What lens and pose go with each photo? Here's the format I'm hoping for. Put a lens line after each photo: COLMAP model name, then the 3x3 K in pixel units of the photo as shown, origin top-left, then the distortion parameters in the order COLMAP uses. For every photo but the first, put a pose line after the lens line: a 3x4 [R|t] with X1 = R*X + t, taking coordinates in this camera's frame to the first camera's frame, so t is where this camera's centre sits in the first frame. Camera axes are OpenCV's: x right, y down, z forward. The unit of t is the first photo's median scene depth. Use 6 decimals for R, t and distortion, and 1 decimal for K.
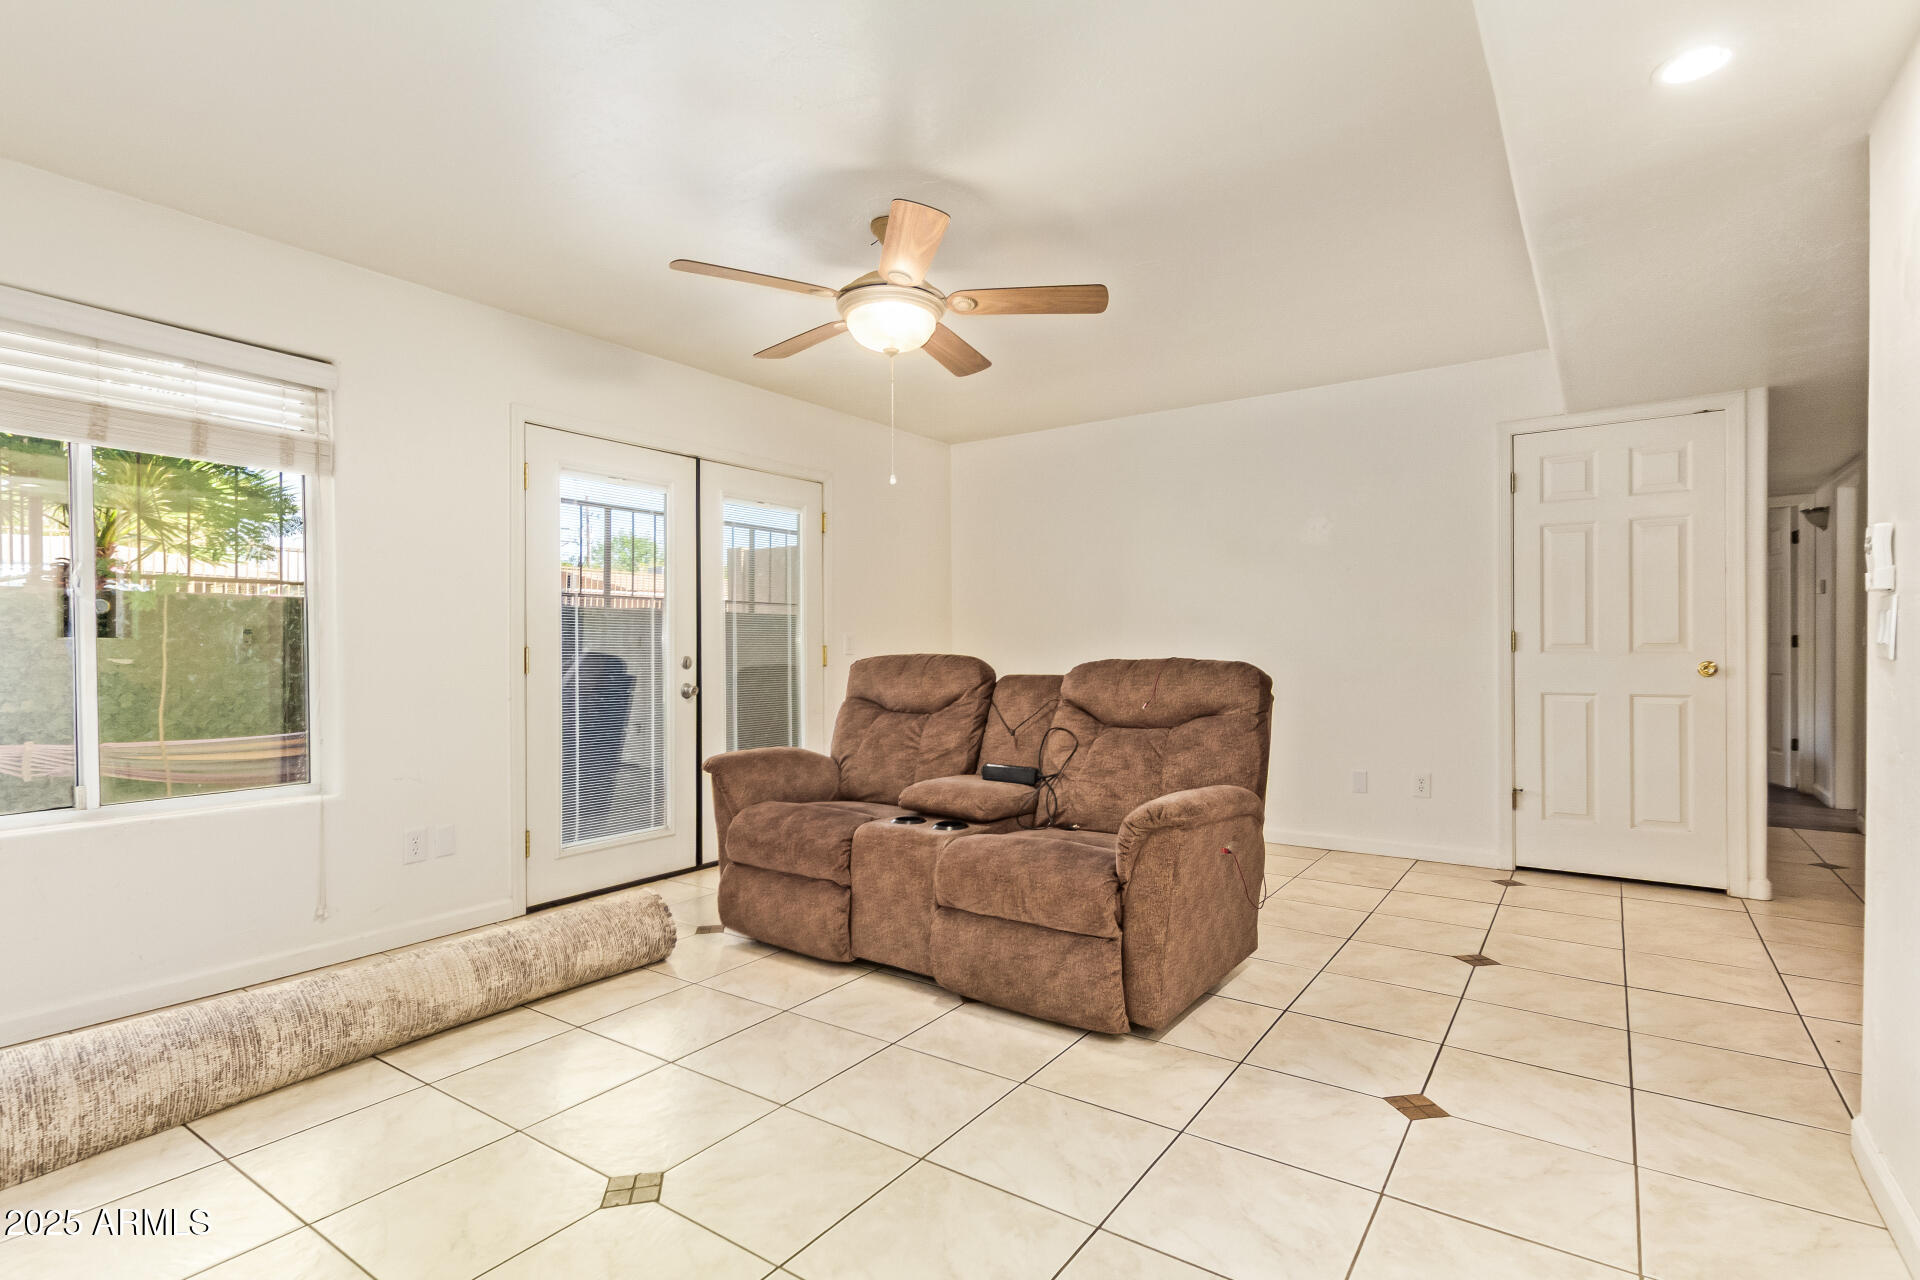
lens RADIAL K [[899.5, 0, 964.7], [0, 899.5, 654.9], [0, 0, 1]] dist [-0.000255, 0.000094]
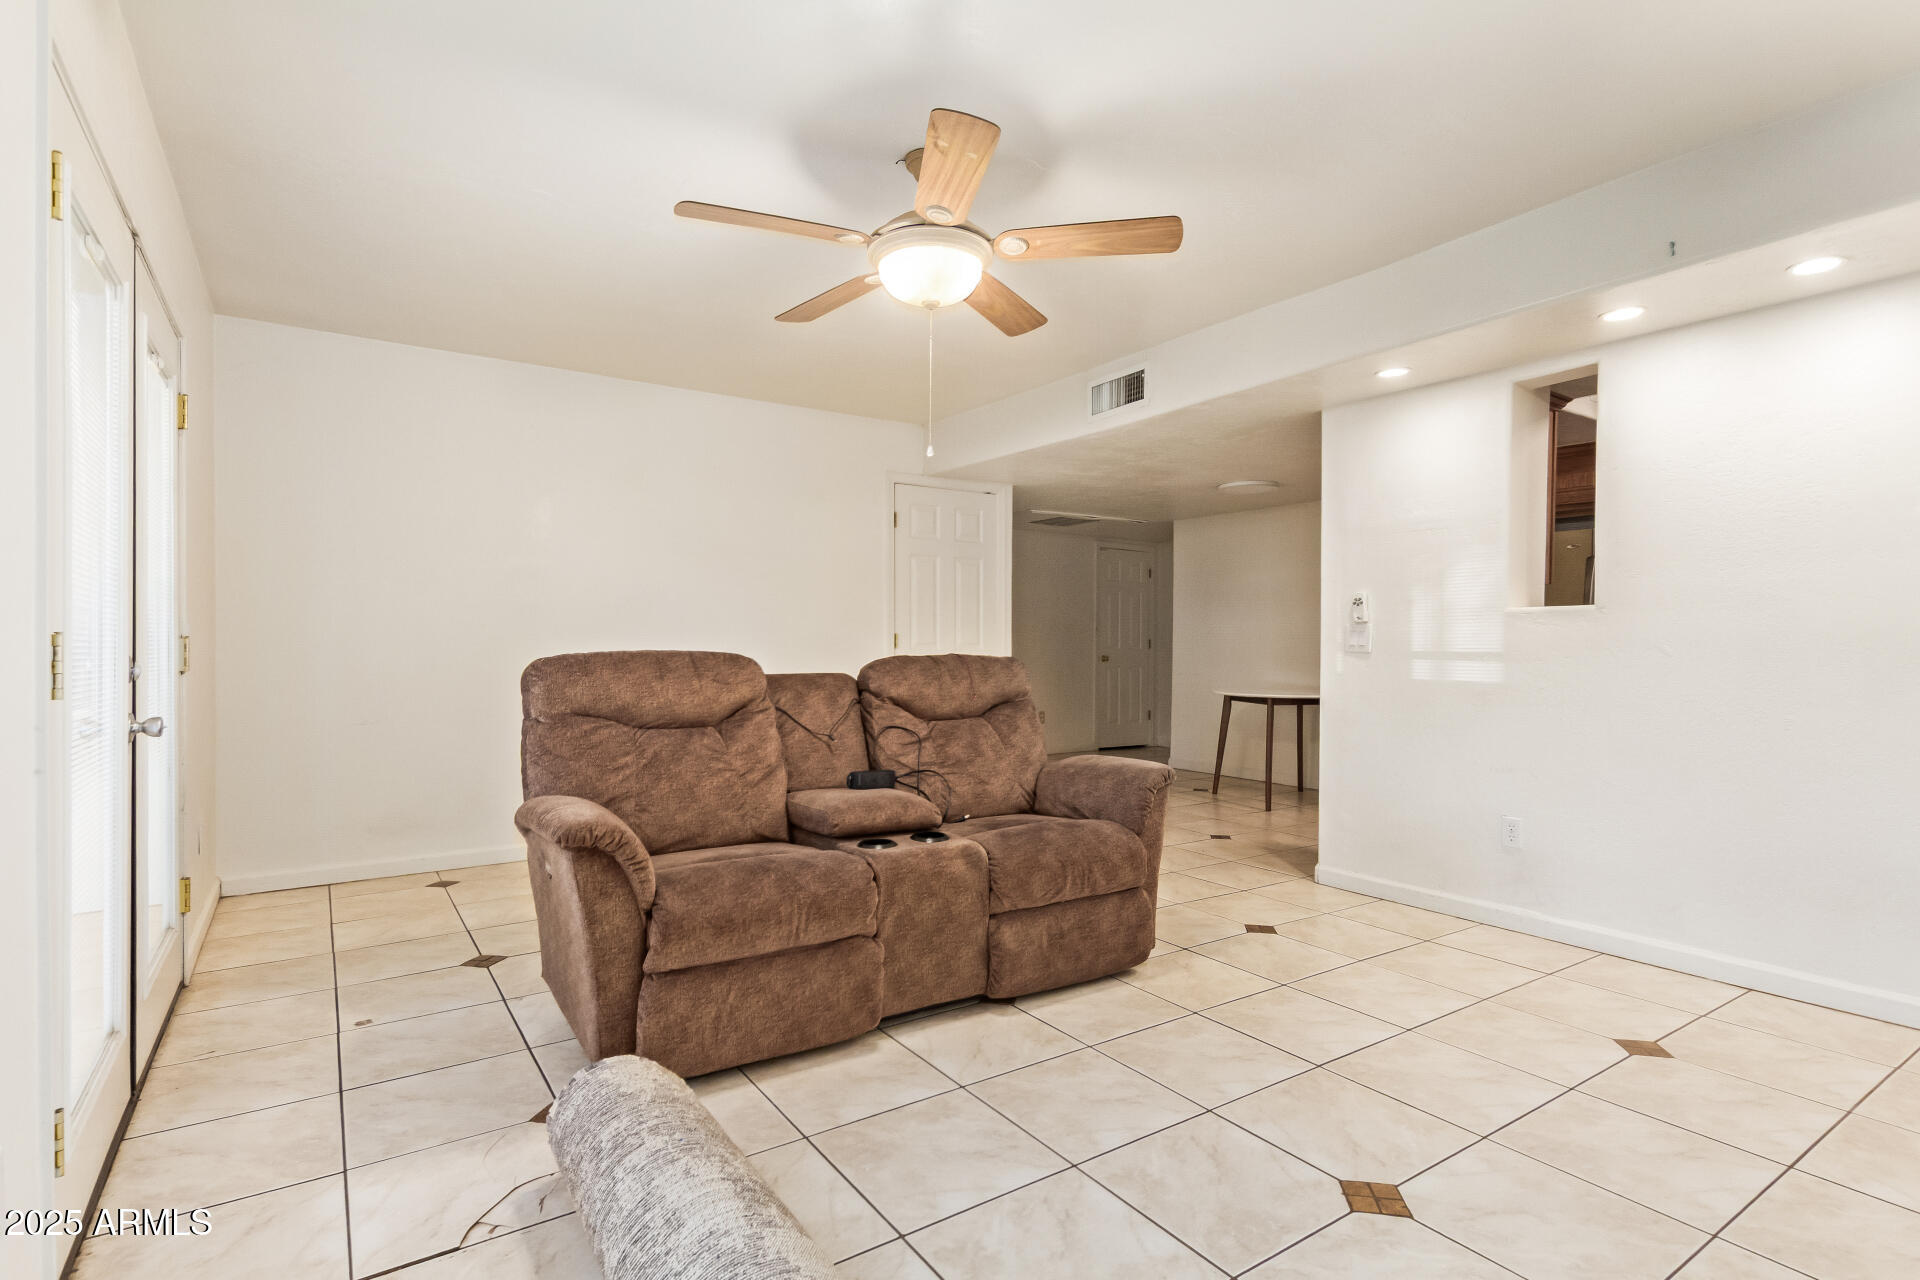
lens RADIAL K [[926.6, 0, 973.2], [0, 926.6, 646.7], [0, 0, 1]] dist [0.012218, -0.000434]
pose [[0.366491, 0.005224, 0.930407, -0.843207], [-0.000988, 0.999986, -0.005226, 0.000445], [-0.930421, 0.000996, 0.366491, 0.584333]]
